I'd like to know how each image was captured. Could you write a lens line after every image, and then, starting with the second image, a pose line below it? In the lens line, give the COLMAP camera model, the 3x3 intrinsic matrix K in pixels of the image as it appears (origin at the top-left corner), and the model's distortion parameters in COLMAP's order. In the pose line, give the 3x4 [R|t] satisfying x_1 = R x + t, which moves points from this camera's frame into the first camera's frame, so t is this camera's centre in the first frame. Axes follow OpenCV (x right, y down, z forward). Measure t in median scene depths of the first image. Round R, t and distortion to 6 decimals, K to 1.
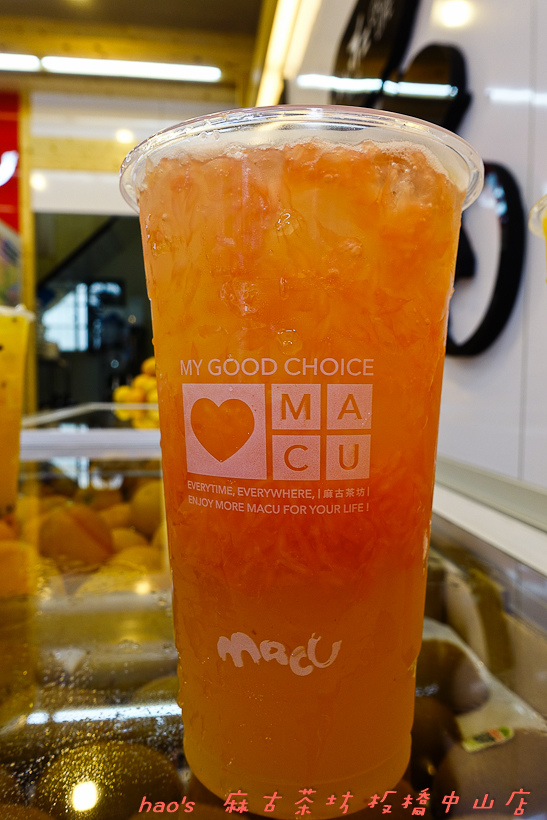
lens RADIAL K [[543.6, 0, 273.5], [0, 543.6, 410.0], [0, 0, 1]] dist [0.001181, -0.001447]
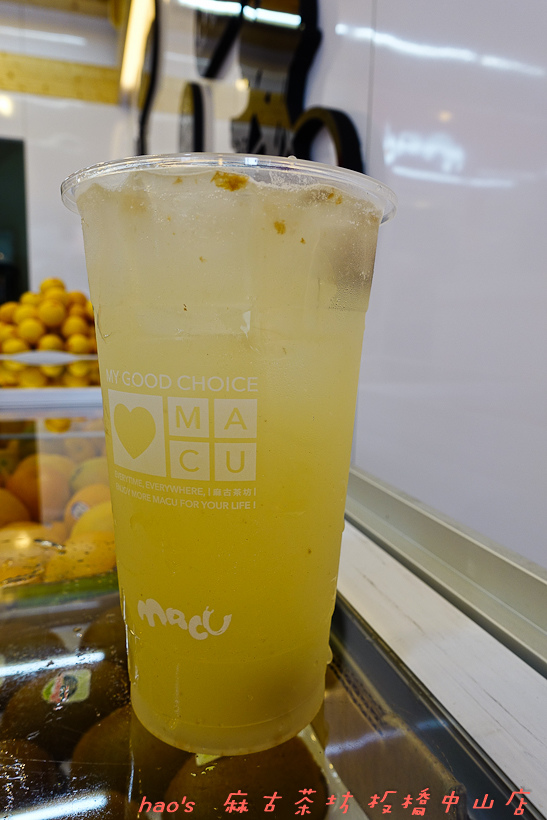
lens RADIAL K [[543.6, 0, 273.5], [0, 543.6, 410.0], [0, 0, 1]] dist [0.001181, -0.001447]
pose [[0.986166, 0.041915, -0.160373, 0.395895], [-0.025961, 0.994617, 0.100314, -0.138437], [0.163715, -0.094762, 0.981946, -0.096163]]
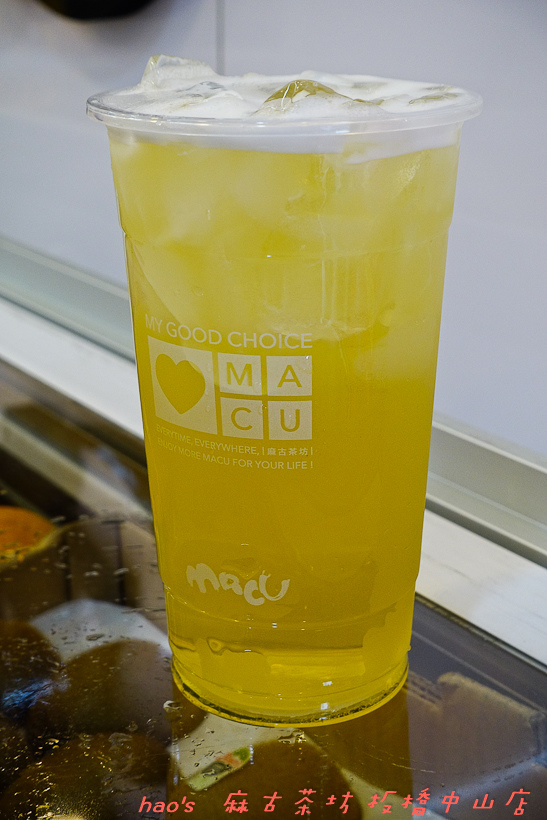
lens RADIAL K [[1489.2, 0, 273.5], [0, 1489.2, 410.0], [0, 0, 1]] dist [-0.072874, -0.169234]
pose [[0.963425, 0.071032, -0.258393, 0.864925], [0.002465, 0.961840, 0.273600, -0.737346], [0.267968, -0.264230, 0.926486, -1.725953]]
